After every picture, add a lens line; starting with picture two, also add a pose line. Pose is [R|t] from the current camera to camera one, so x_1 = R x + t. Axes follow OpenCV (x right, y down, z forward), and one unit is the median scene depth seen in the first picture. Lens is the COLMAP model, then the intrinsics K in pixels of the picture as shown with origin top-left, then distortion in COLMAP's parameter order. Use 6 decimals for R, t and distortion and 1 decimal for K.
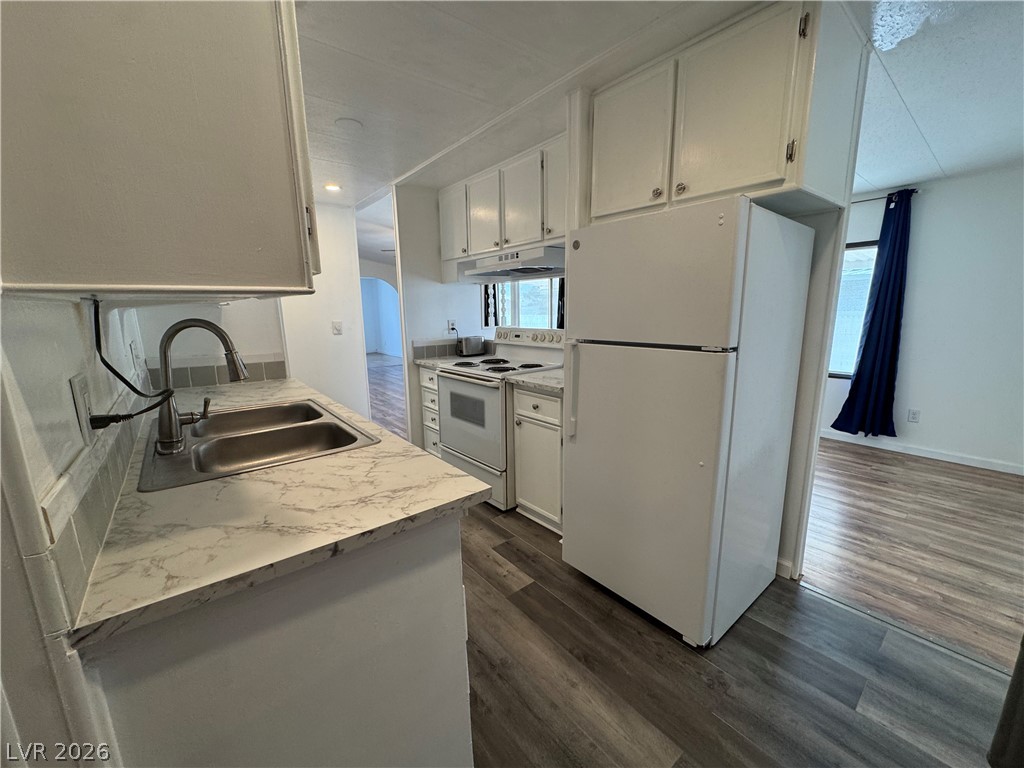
lens RADIAL K [[407.6, 0, 513.2], [0, 407.6, 384.4], [0, 0, 1]] dist [-0.004947, 0.001073]
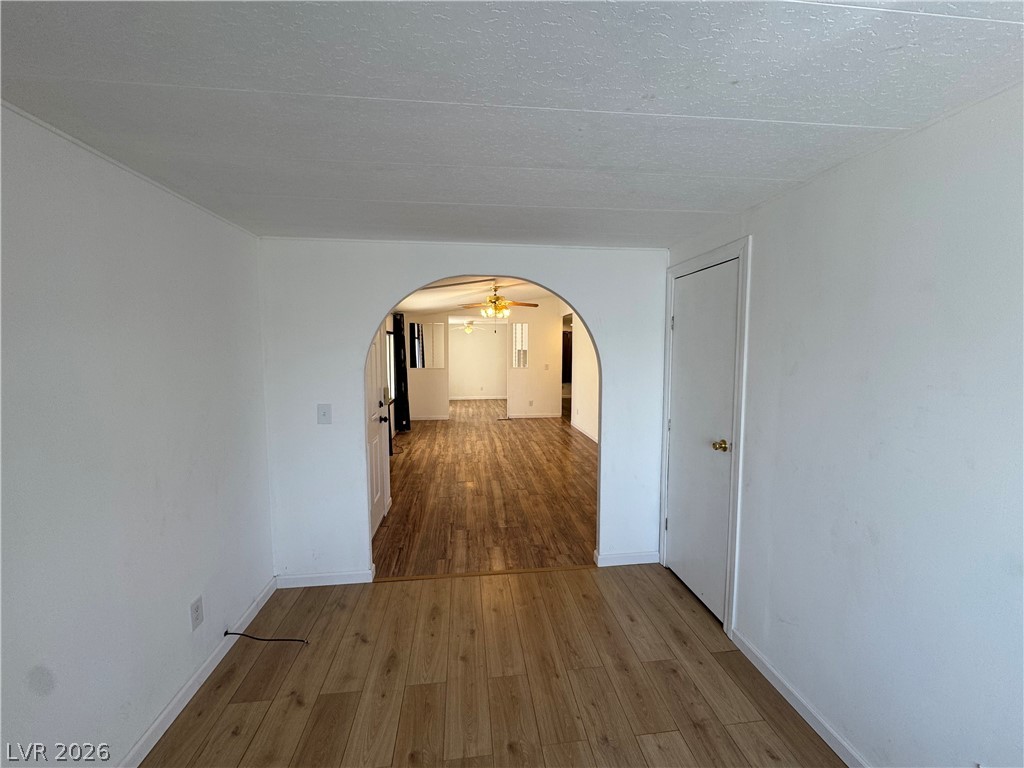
lens RADIAL K [[407.6, 0, 509.7], [0, 407.6, 386.2], [0, 0, 1]] dist [-0.004947, 0.001073]
pose [[-0.839546, -0.037900, 0.541965, -1.706168], [0.108787, 0.965633, 0.236048, -0.805412], [-0.532285, 0.257132, -0.806570, 3.989552]]
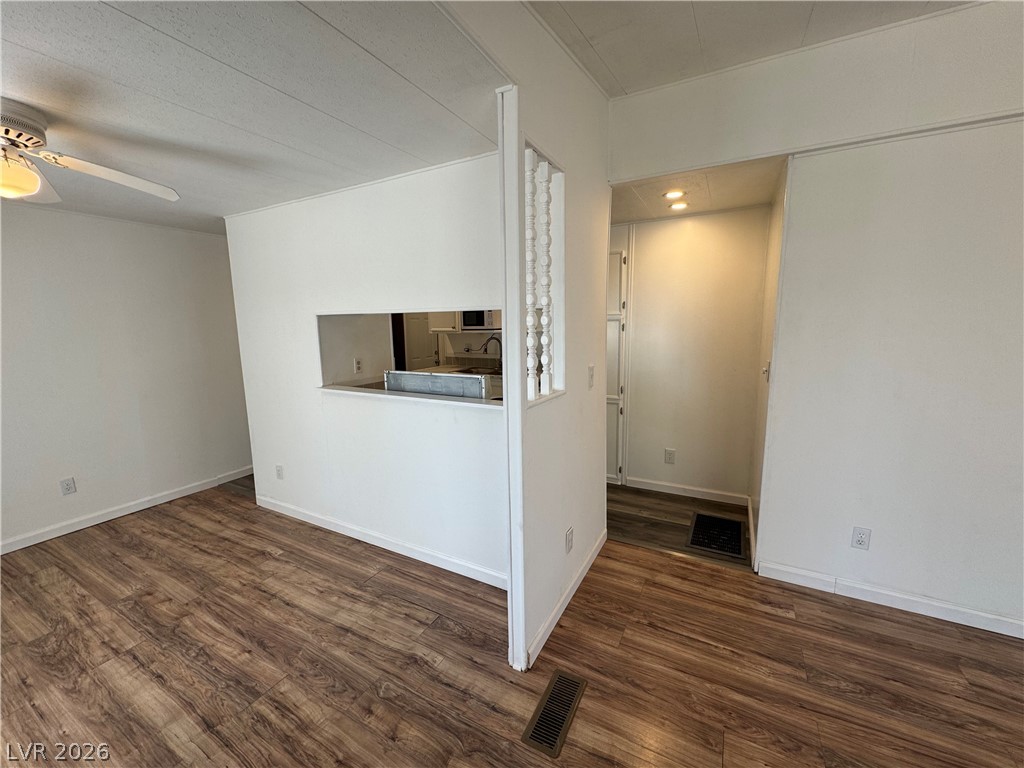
lens RADIAL K [[407.6, 0, 512.9], [0, 407.6, 383.7], [0, 0, 1]] dist [-0.004947, 0.001073]
pose [[-0.924770, 0.082896, -0.371386, 0.215026], [-0.043464, 0.946585, 0.319512, -0.408909], [0.378035, 0.311617, -0.871771, 1.888281]]
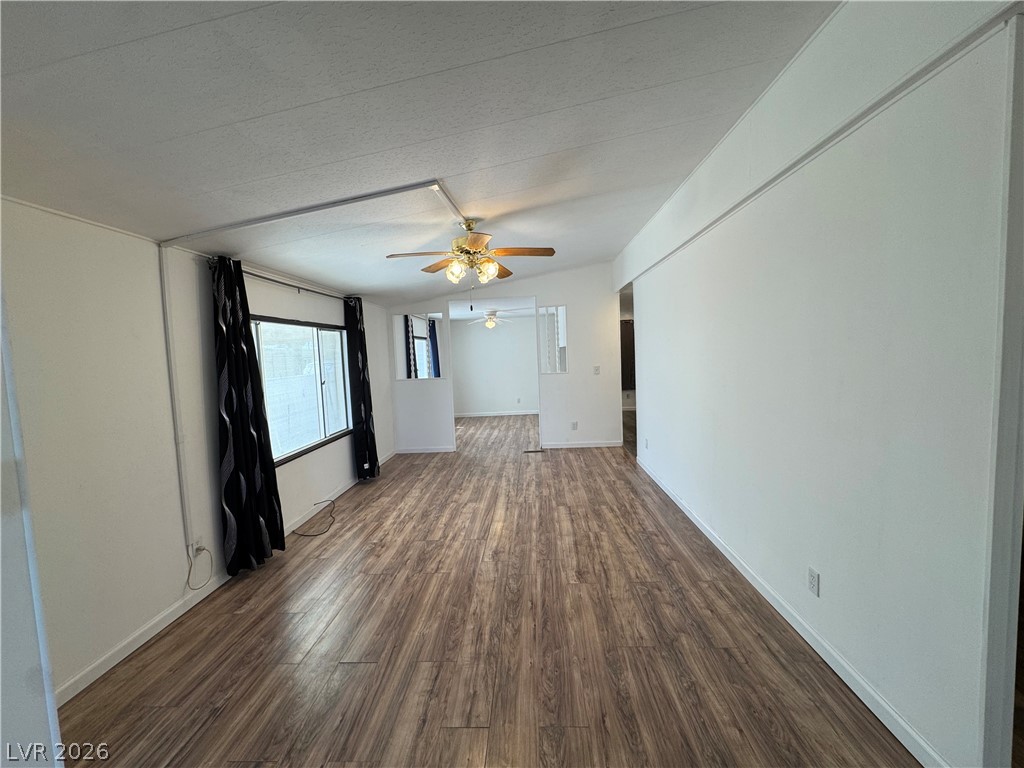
lens RADIAL K [[407.6, 0, 513.3], [0, 407.6, 384.0], [0, 0, 1]] dist [-0.004947, 0.001073]
pose [[-0.741502, -0.004549, 0.670935, -1.311033], [0.174247, 0.964361, 0.199112, -0.594693], [-0.647930, 0.264550, -0.714283, 3.033493]]
